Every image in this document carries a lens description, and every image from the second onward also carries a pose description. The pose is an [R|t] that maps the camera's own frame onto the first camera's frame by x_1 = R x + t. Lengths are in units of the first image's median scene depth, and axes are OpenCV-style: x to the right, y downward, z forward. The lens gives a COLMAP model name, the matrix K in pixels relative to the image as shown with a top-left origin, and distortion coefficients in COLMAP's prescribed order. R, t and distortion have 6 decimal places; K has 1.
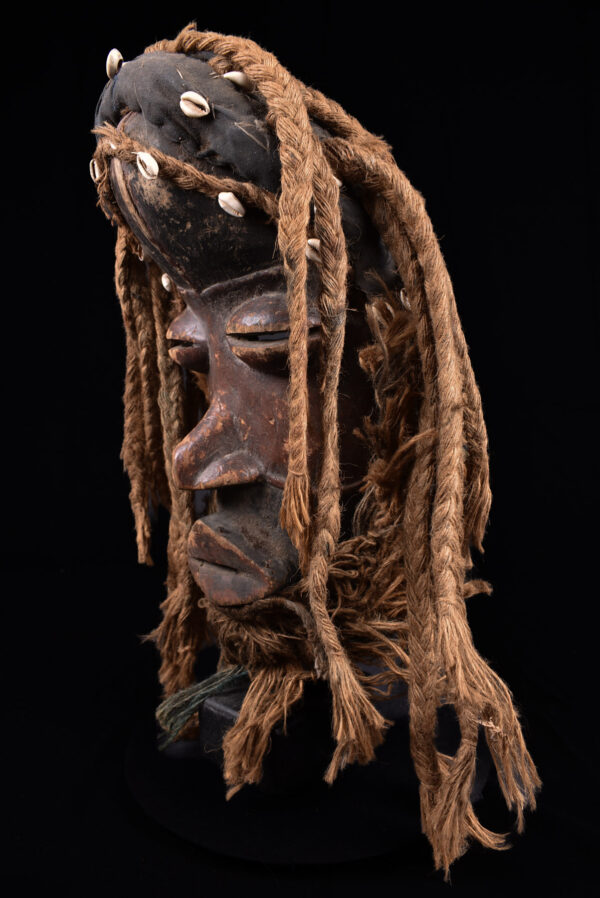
lens RADIAL K [[701.0, 0, 296.5], [0, 701.0, 449.8], [0, 0, 1]] dist [-0.055938, 0.002023]
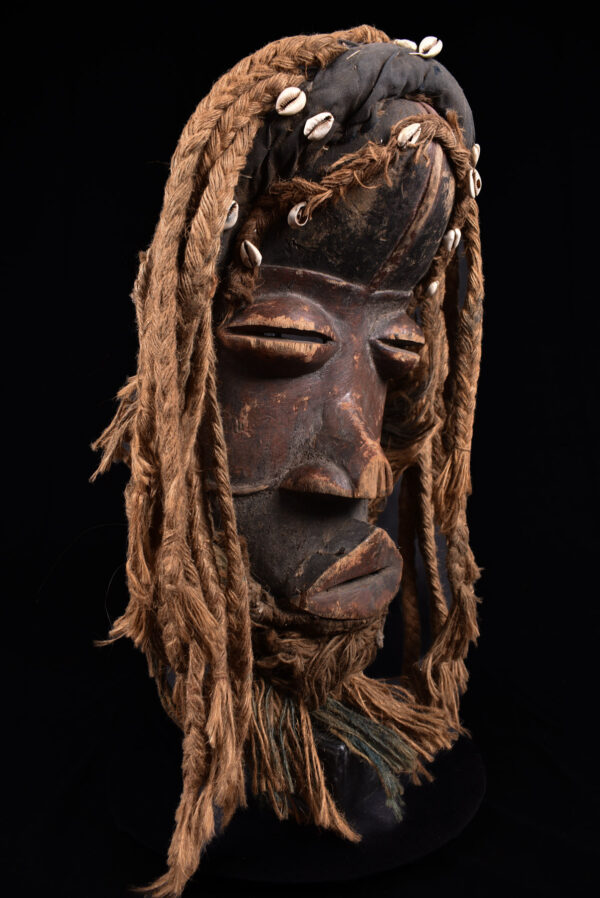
lens RADIAL K [[701.0, 0, 290.7], [0, 701.0, 450.2], [0, 0, 1]] dist [-0.055938, 0.002023]
pose [[-0.099453, -0.024136, 0.994749, -1.167599], [0.139979, 0.989425, 0.038001, -0.061740], [-0.985147, 0.143023, -0.095023, 1.301484]]
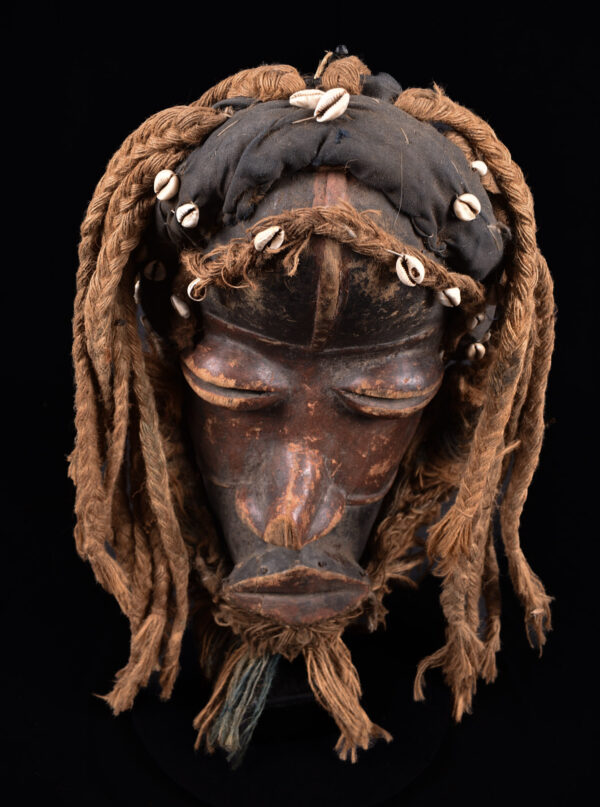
lens RADIAL K [[685.9, 0, 297.4], [0, 685.9, 372.6], [0, 0, 1]] dist [-0.052725, 0.017338]
pose [[0.604436, -0.272736, 0.748514, -0.854366], [0.031523, 0.947024, 0.319613, -0.502705], [-0.796030, -0.169590, 0.581012, 0.539216]]
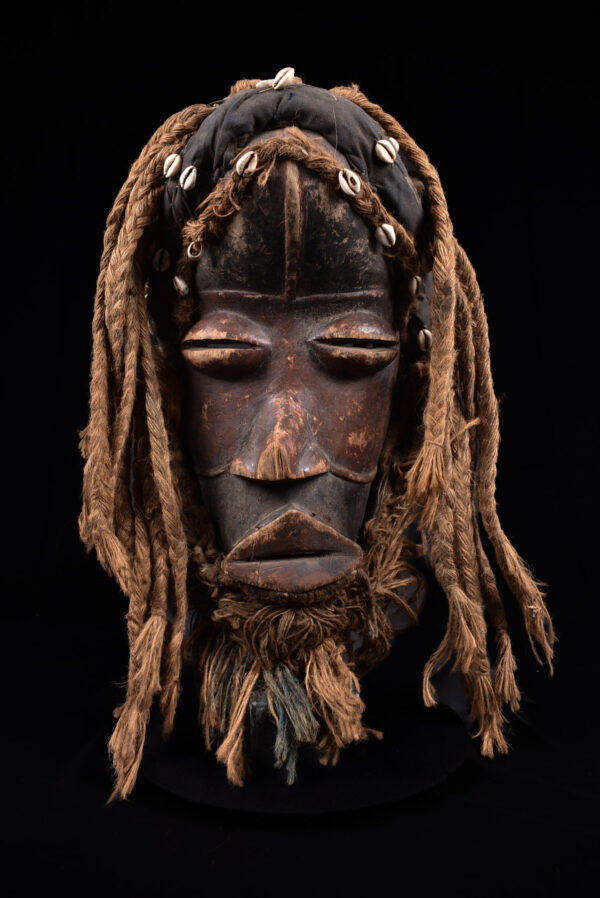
lens RADIAL K [[701.0, 0, 303.9], [0, 701.0, 452.8], [0, 0, 1]] dist [-0.055938, 0.002023]
pose [[0.580077, 0.023134, 0.814233, -1.076719], [0.101669, 0.989724, -0.100552, 0.135134], [-0.808192, 0.141110, 0.571764, 0.406528]]
